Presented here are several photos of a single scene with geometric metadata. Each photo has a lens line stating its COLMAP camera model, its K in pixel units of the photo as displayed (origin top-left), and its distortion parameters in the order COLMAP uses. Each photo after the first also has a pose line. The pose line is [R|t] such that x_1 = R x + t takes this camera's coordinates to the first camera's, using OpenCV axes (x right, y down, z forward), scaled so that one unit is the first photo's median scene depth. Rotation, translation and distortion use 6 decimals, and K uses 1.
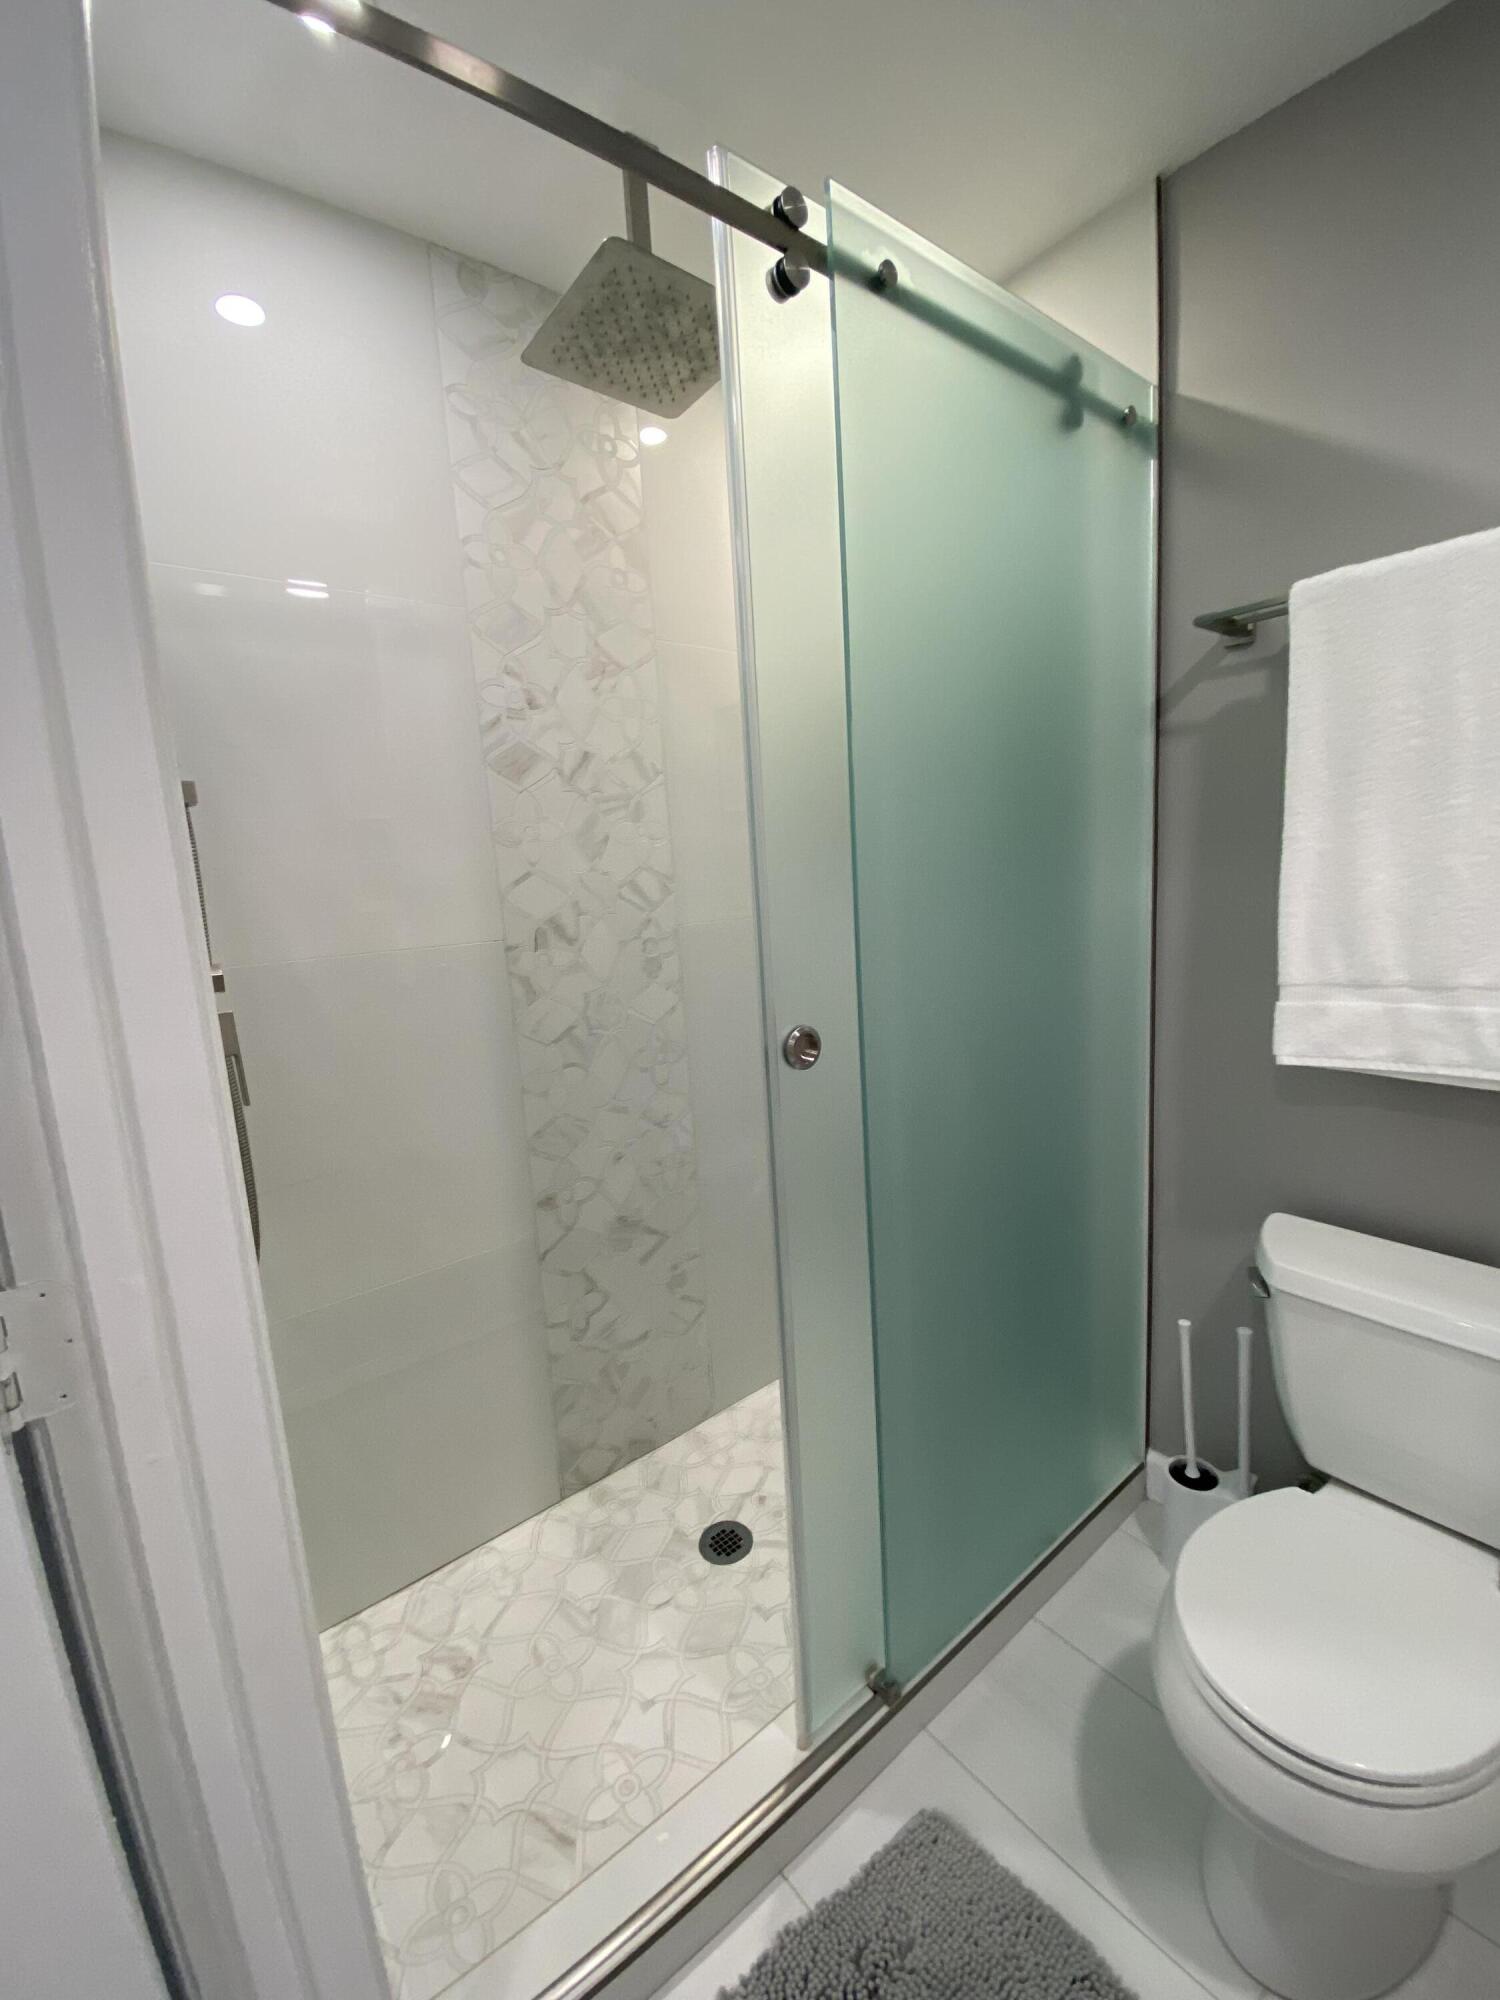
lens RADIAL K [[811.3, 0, 750.0], [0, 811.3, 1000.0], [0, 0, 1]] dist [-0.002423, -0.011435]
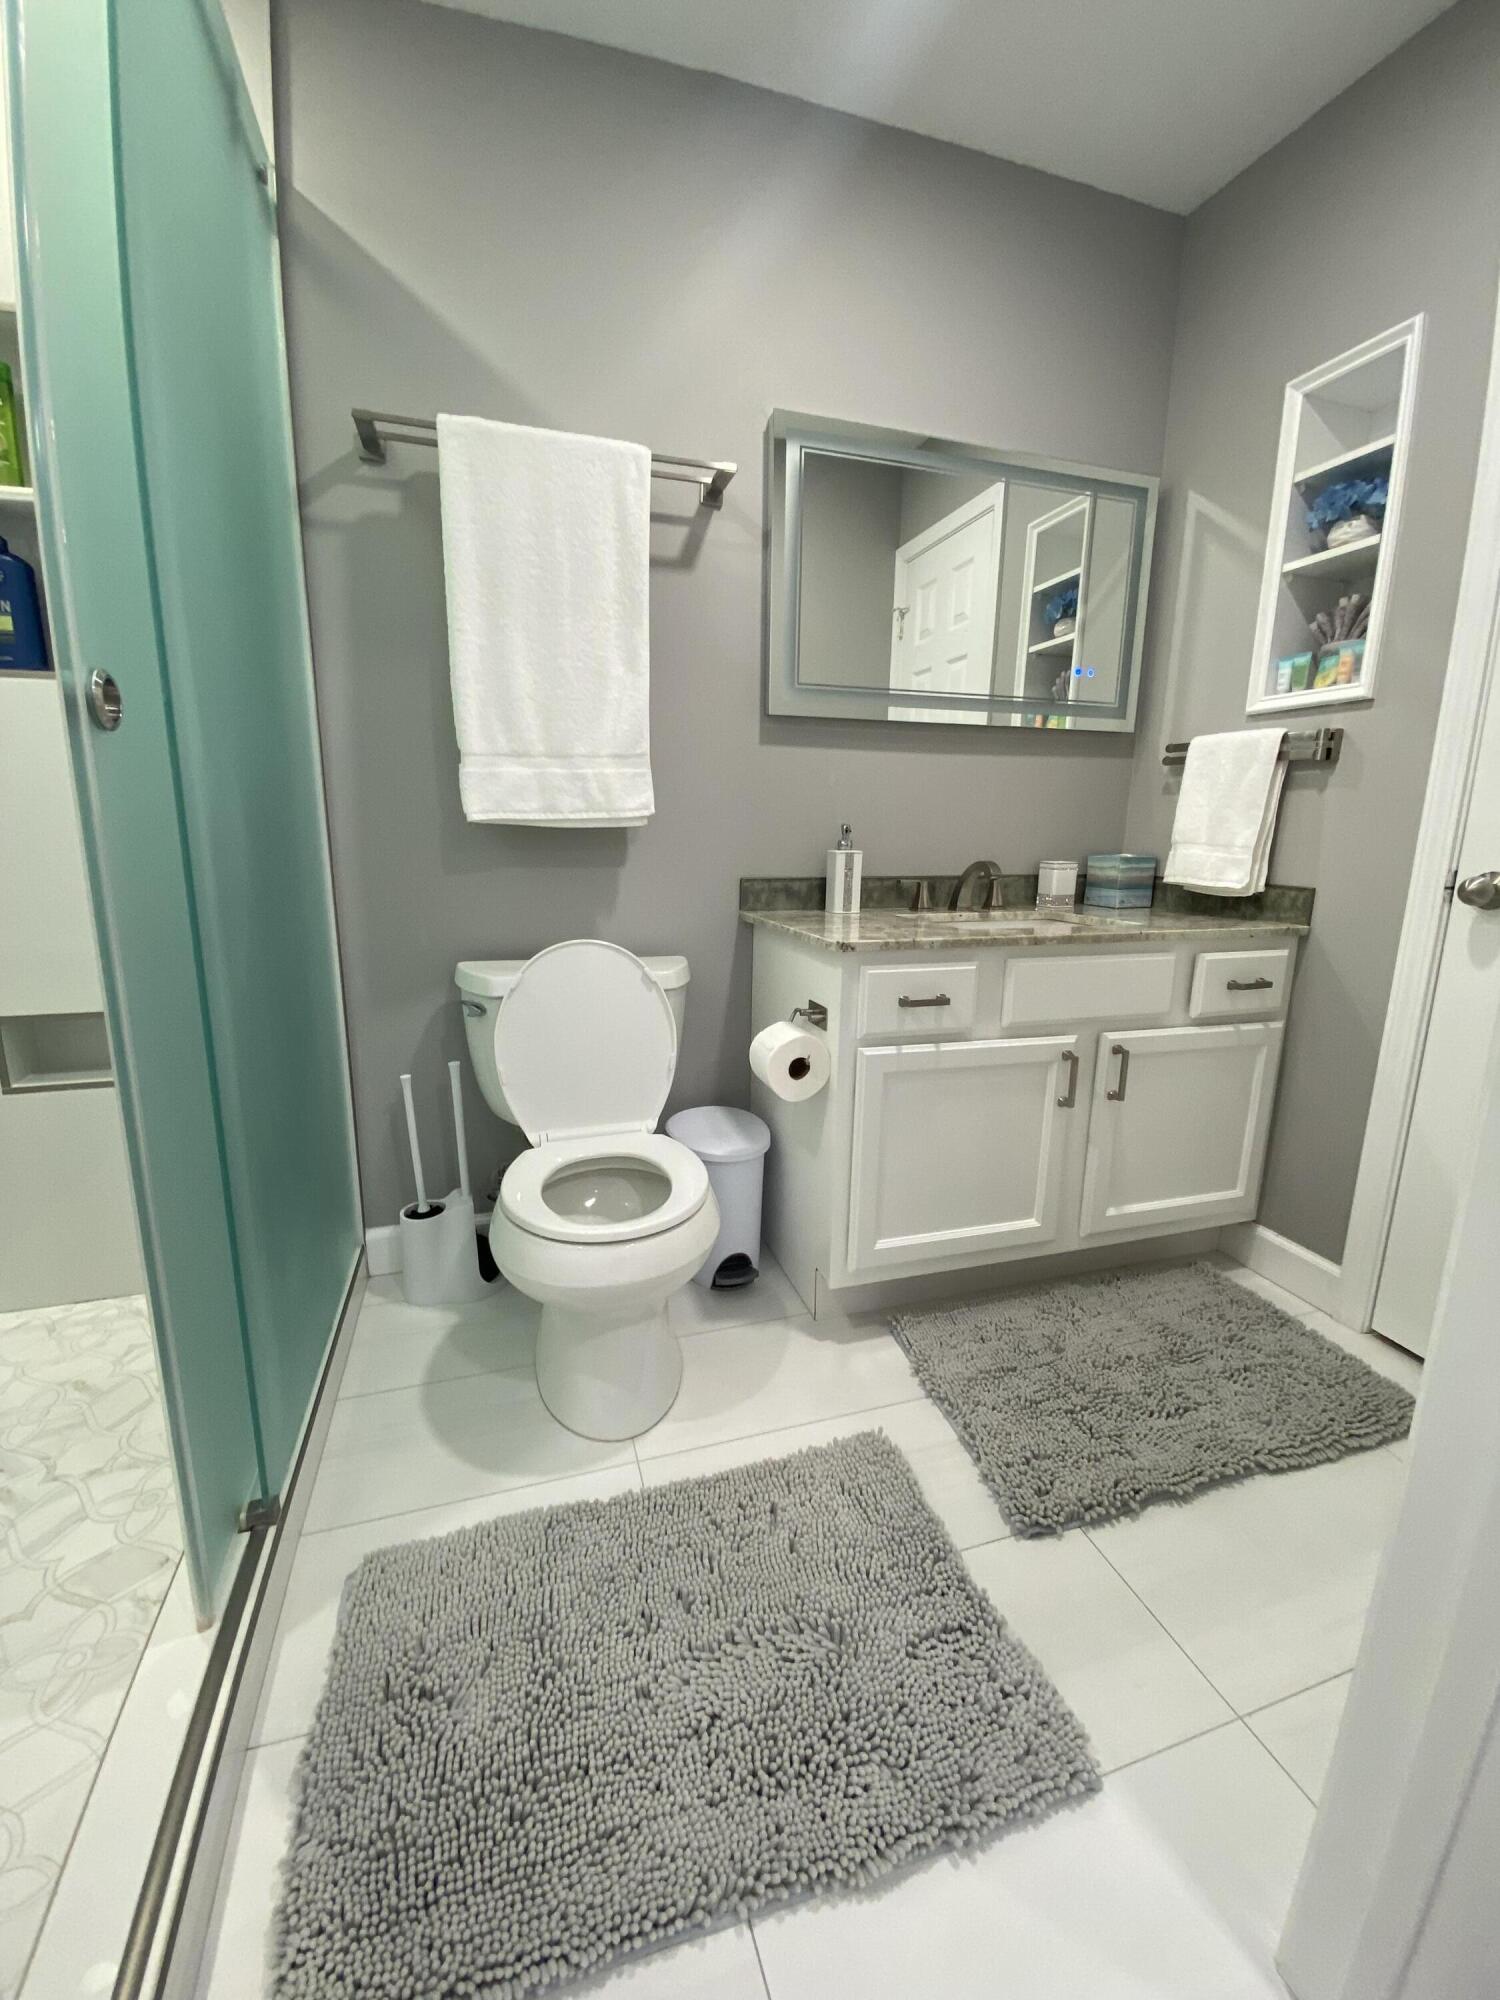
lens RADIAL K [[811.3, 0, 750.0], [0, 811.3, 1000.0], [0, 0, 1]] dist [-0.002423, -0.011435]
pose [[0.360666, -0.136542, 0.922646, -0.395357], [0.101212, 0.989114, 0.106815, 0.274063], [-0.927187, 0.054858, 0.370559, 0.160314]]
